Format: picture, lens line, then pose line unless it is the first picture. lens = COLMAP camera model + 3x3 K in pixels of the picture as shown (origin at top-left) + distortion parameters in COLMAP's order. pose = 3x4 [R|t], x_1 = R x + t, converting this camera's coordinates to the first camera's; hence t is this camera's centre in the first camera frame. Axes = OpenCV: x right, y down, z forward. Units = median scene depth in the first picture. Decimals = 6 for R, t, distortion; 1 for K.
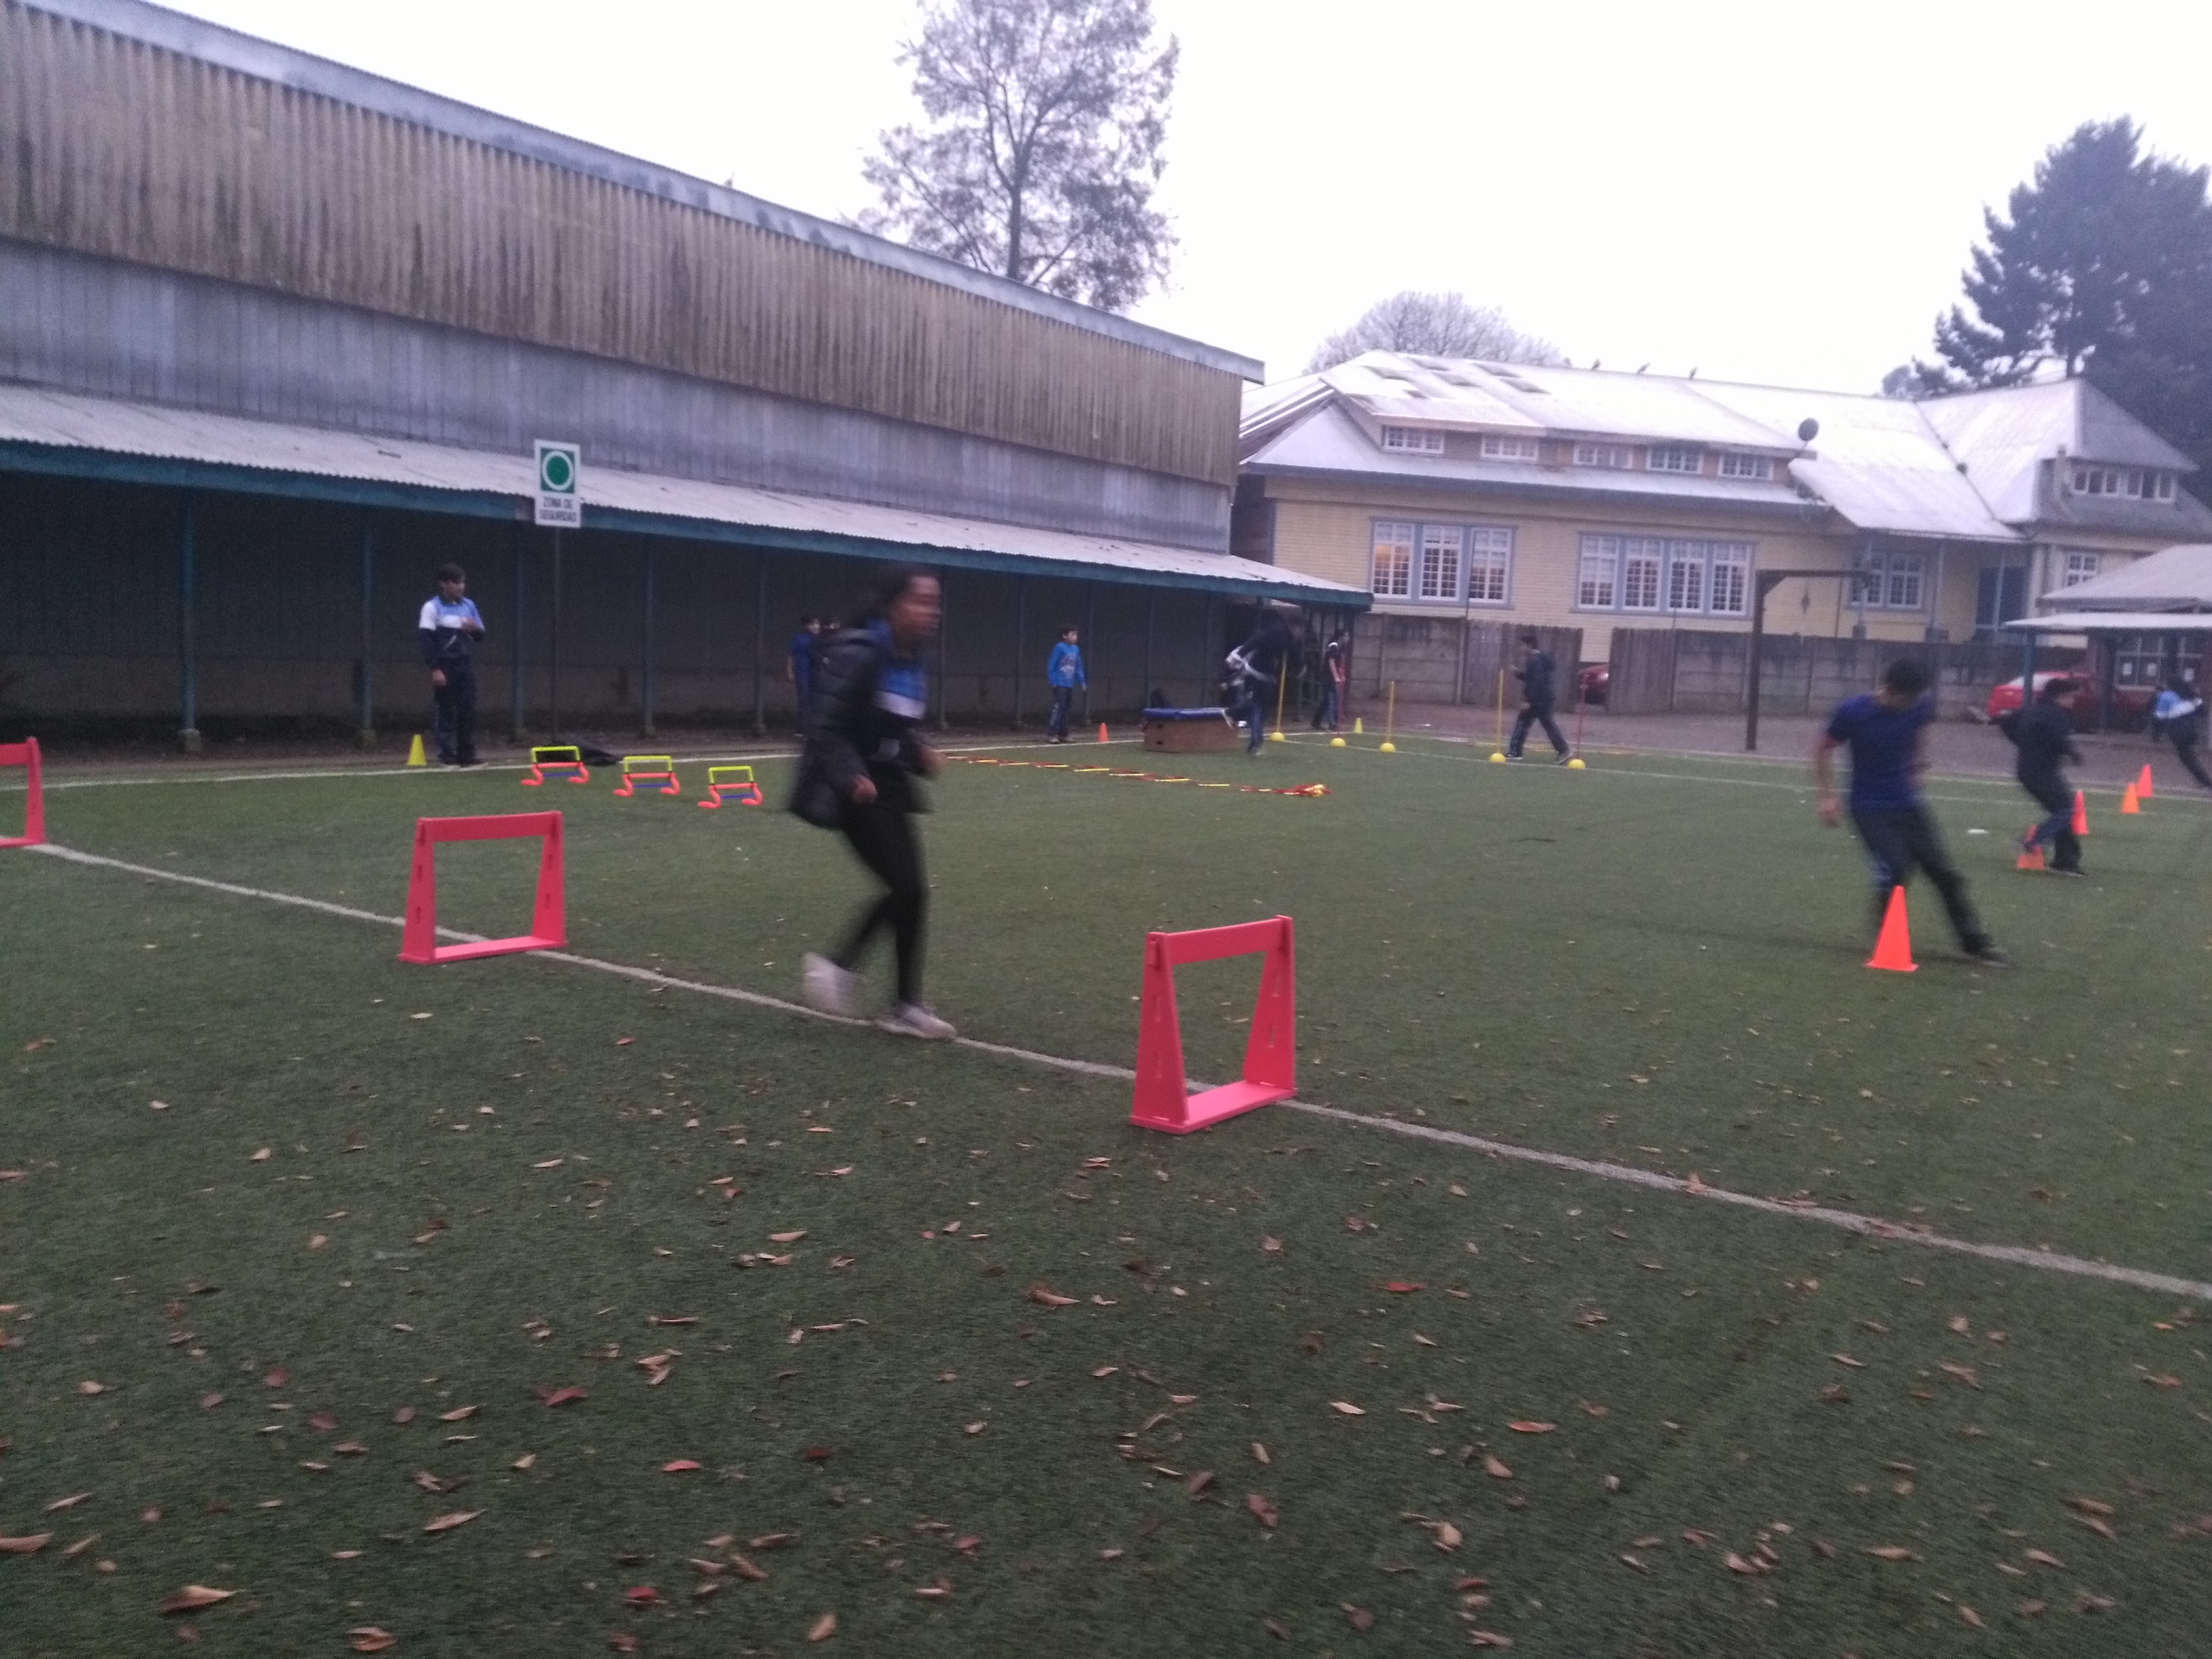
lens RADIAL K [[1827.3, 0, 1108.9], [0, 1827.3, 829.9], [0, 0, 1]] dist [0.060932, -0.113129]
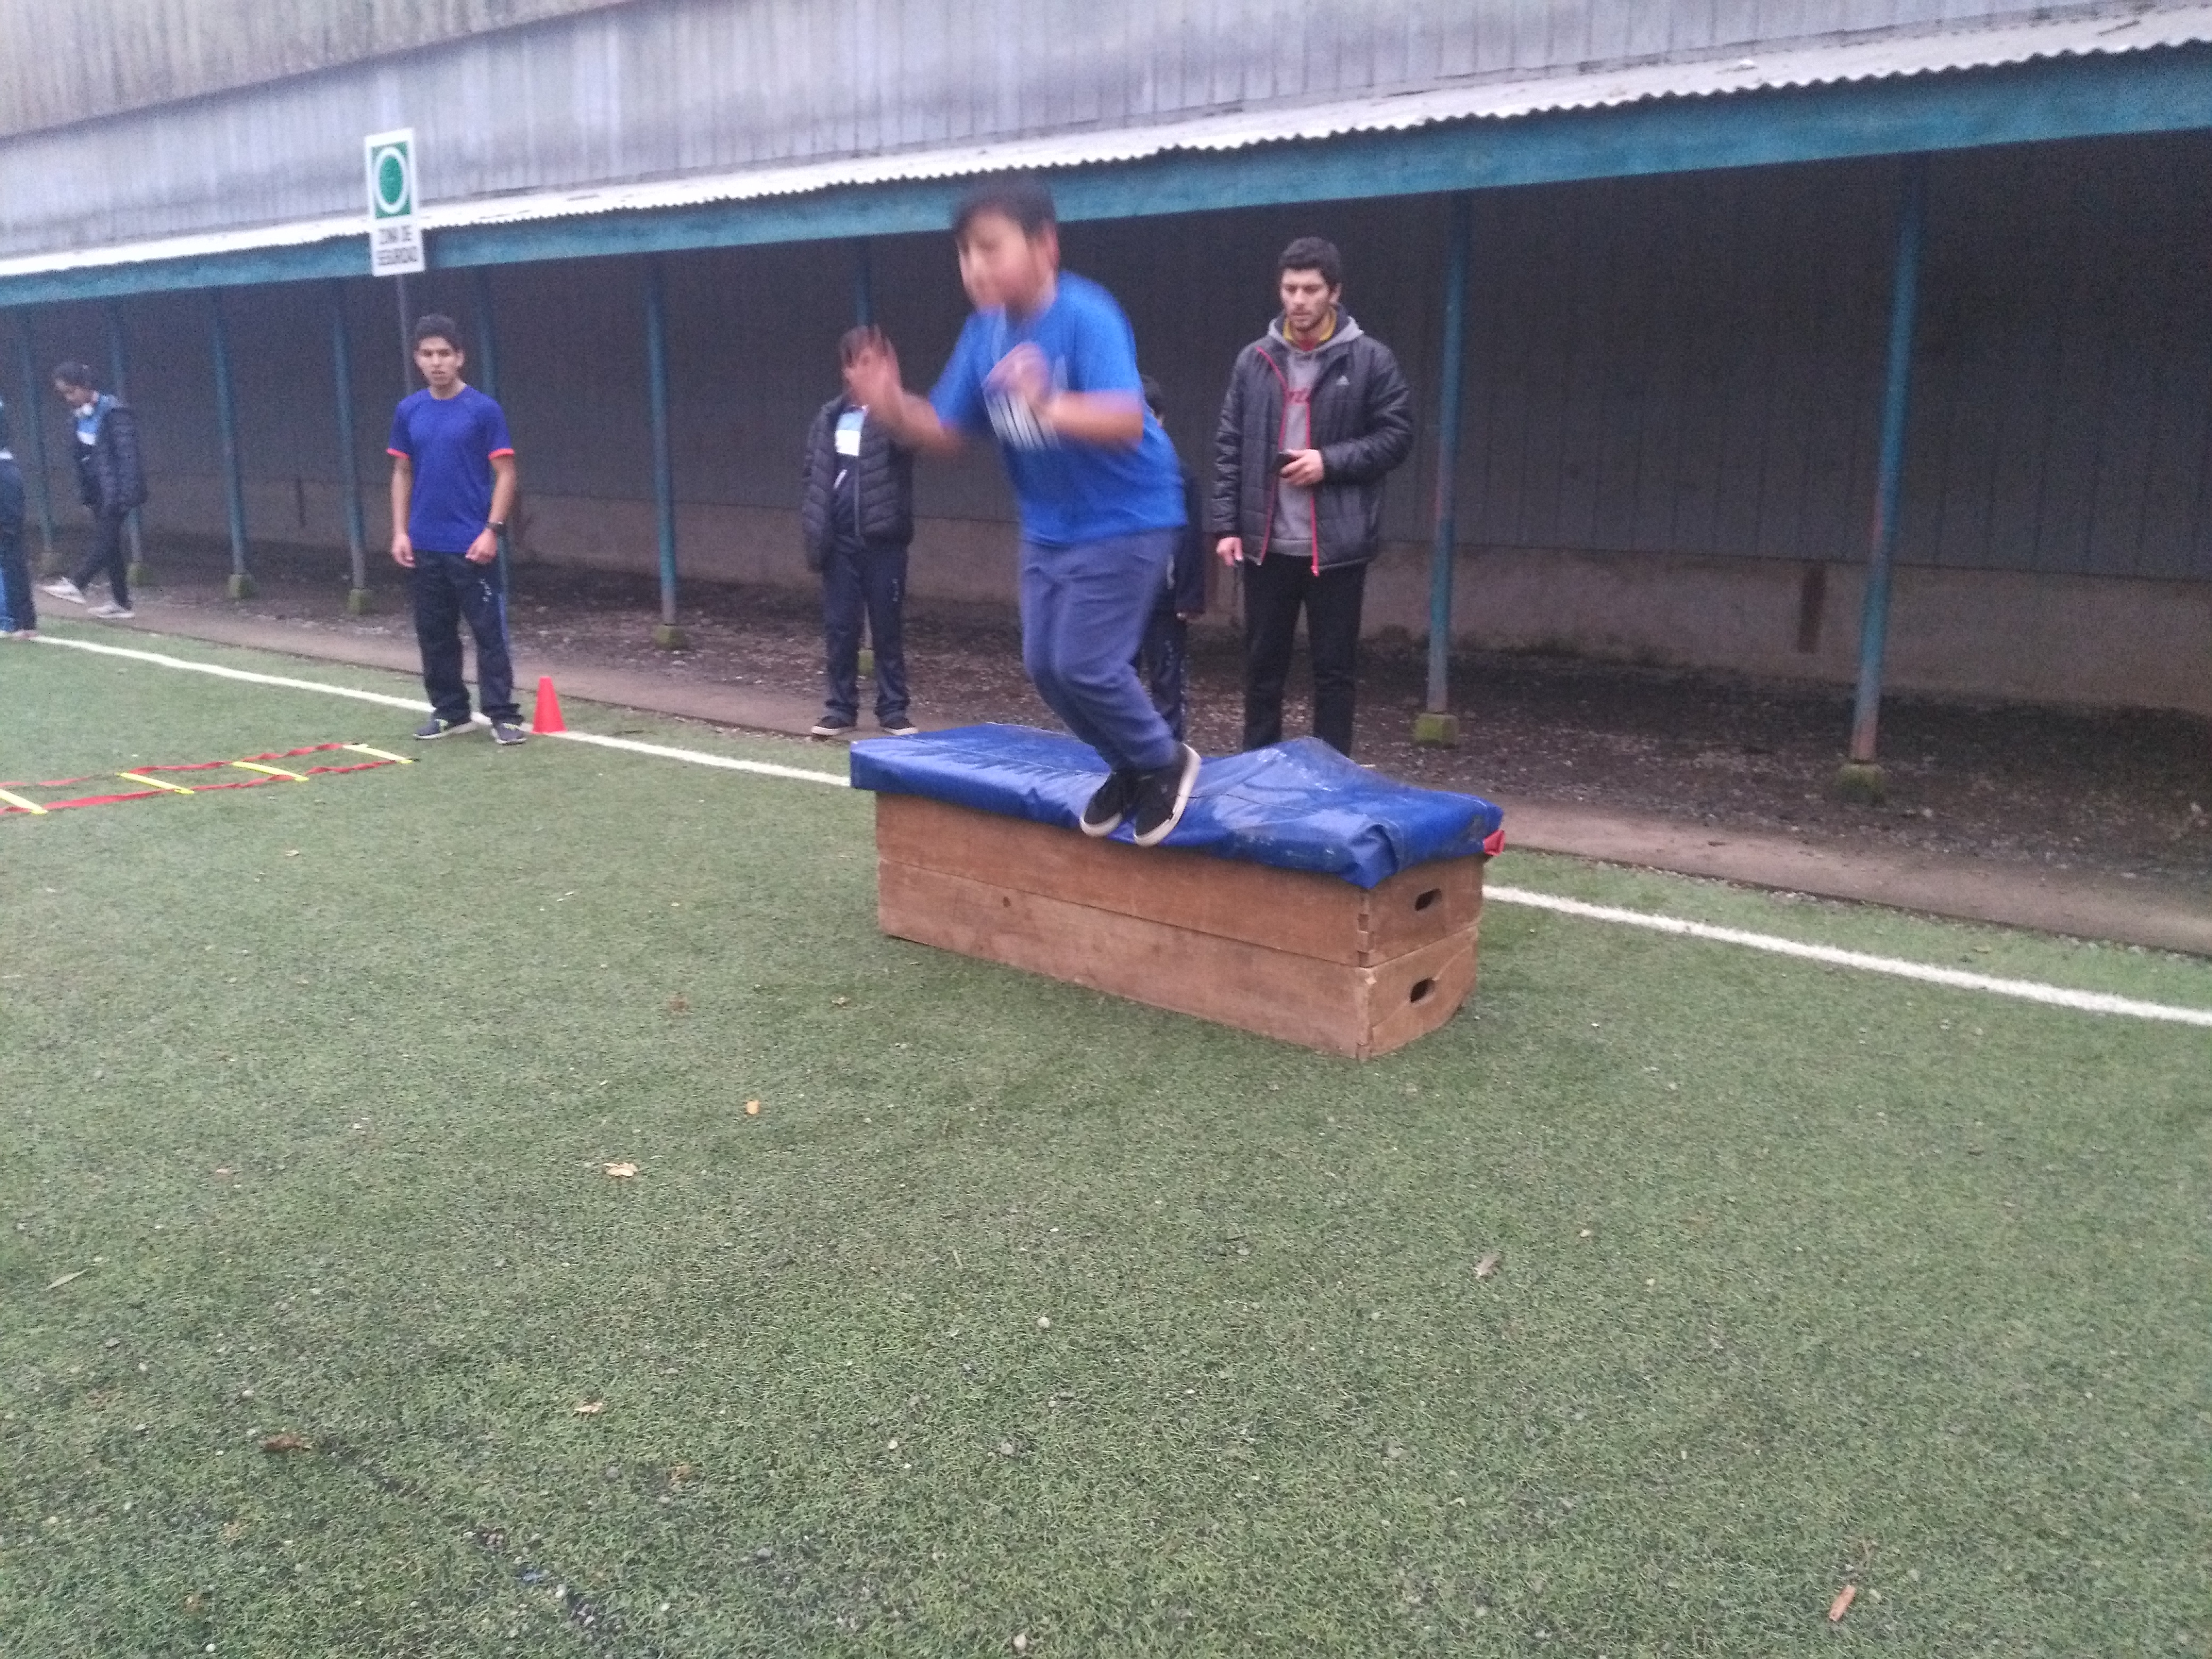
lens RADIAL K [[1827.3, 0, 1102.7], [0, 1827.3, 817.6], [0, 0, 1]] dist [0.060932, -0.113129]
pose [[-0.099485, 0.158303, -0.982366, 0.280117], [-0.114345, 0.978905, 0.169325, -0.107747], [0.988447, 0.129174, -0.079285, 1.183608]]
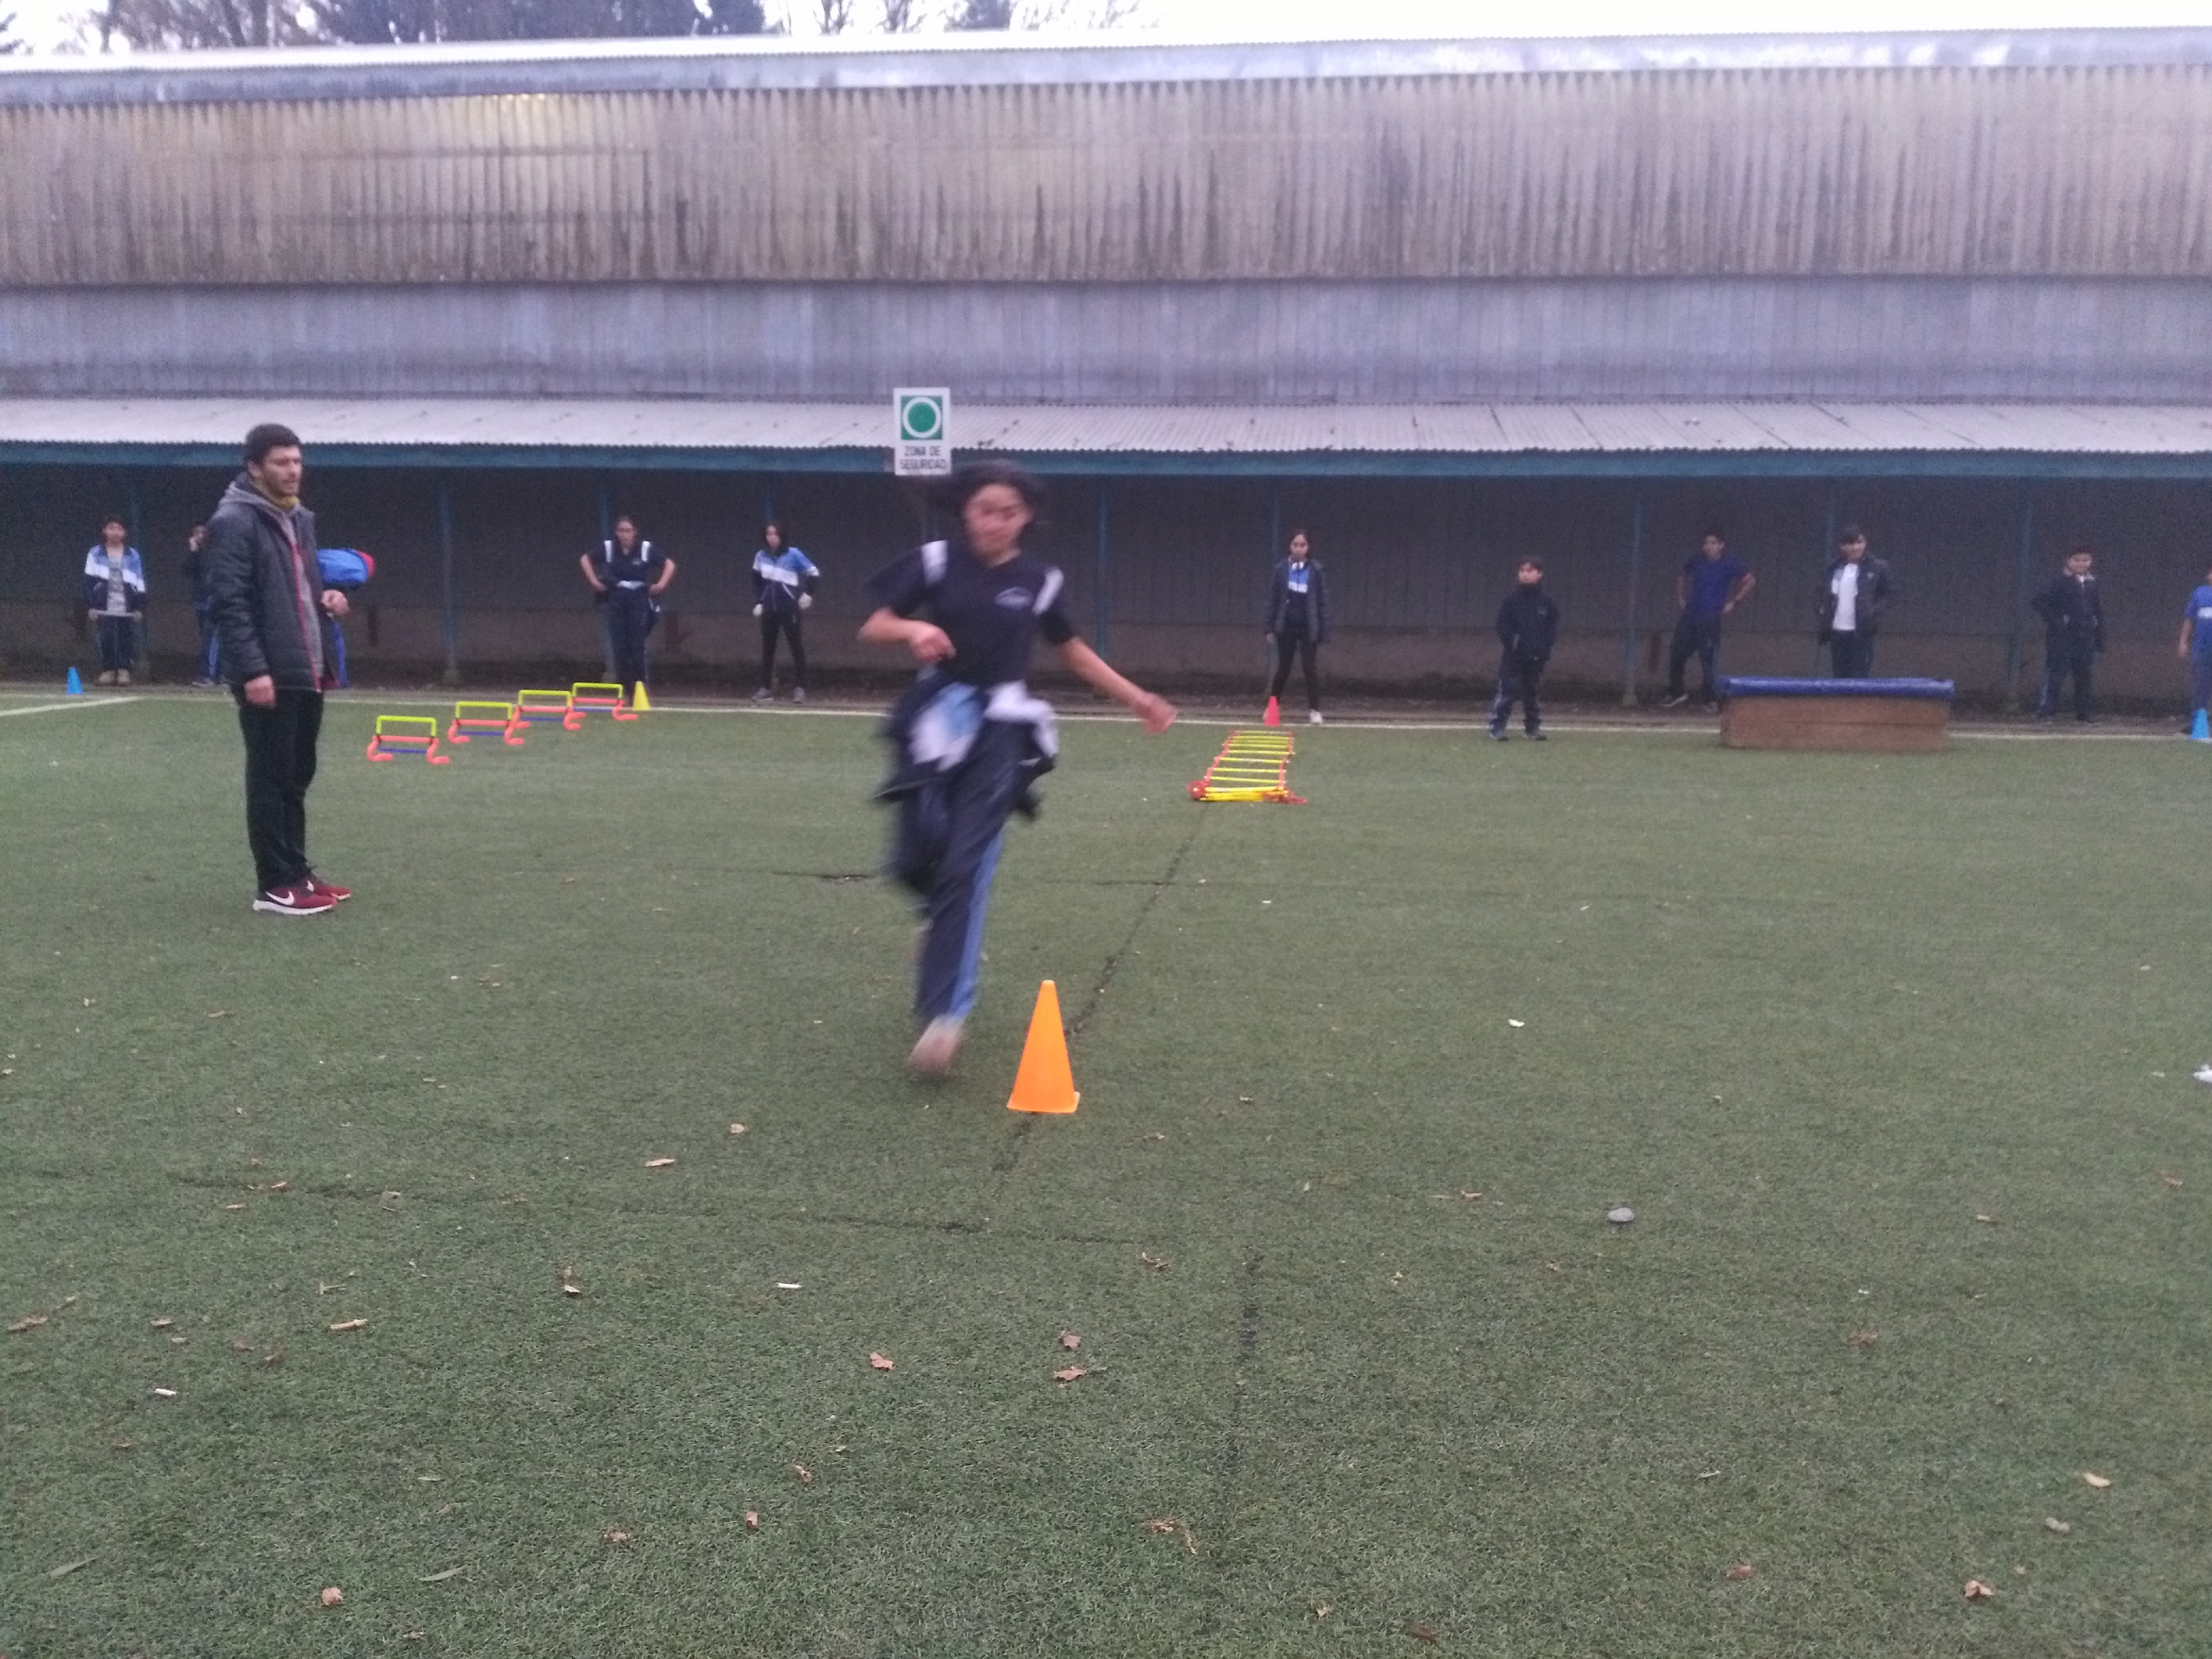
lens RADIAL K [[1791.8, 0, 1105.3], [0, 1791.8, 844.8], [0, 0, 1]] dist [0.071730, -0.124600]
pose [[0.438107, 0.094653, -0.893926, 0.563962], [-0.084171, 0.994391, 0.064040, -0.034524], [0.894974, 0.047186, 0.443617, 0.608113]]
